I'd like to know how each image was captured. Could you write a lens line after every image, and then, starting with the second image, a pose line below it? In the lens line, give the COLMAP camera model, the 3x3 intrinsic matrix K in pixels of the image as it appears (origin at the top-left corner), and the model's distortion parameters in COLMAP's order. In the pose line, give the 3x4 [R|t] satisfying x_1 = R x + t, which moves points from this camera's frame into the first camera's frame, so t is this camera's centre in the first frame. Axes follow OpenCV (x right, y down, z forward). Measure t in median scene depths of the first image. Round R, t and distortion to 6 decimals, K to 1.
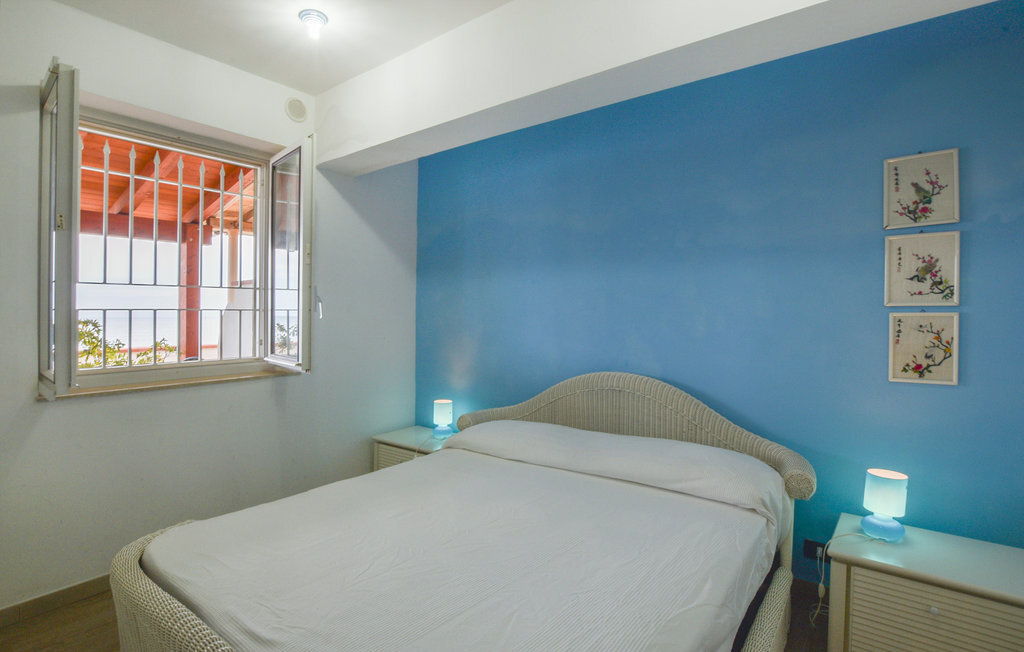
lens RADIAL K [[528.5, 0, 512.0], [0, 528.5, 326.0], [0, 0, 1]] dist [-0.000665, -0.000369]
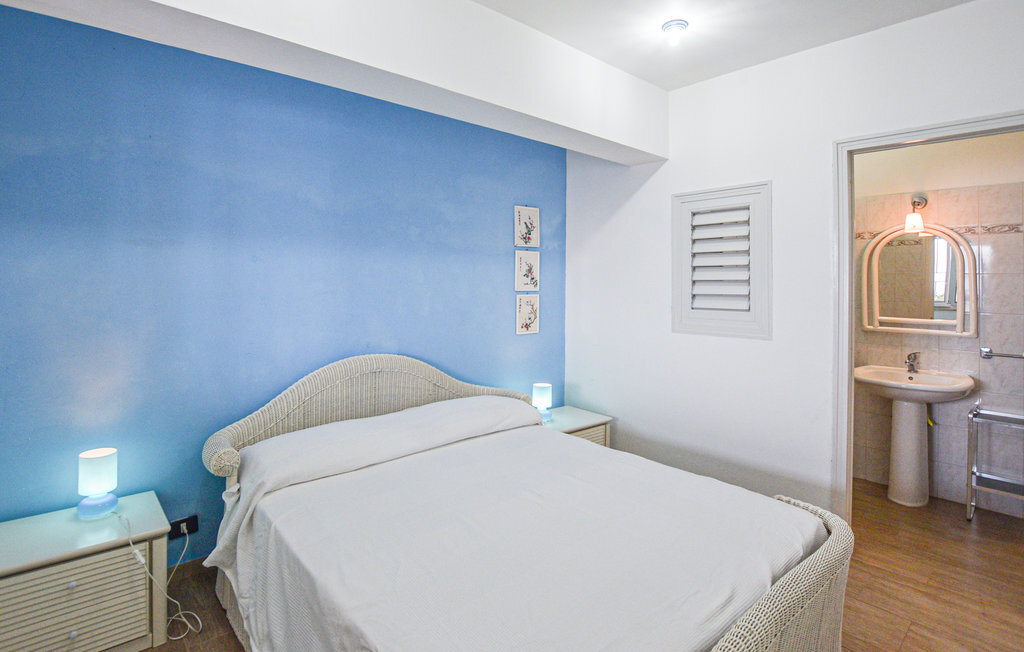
lens RADIAL K [[496.2, 0, 511.3], [0, 496.2, 291.7], [0, 0, 1]] dist [-0.000581, -0.000255]
pose [[0.227945, -0.004823, 0.973662, -0.882599], [0.027074, 0.999632, -0.001386, -0.033625], [-0.973297, 0.026677, 0.227992, 0.661355]]
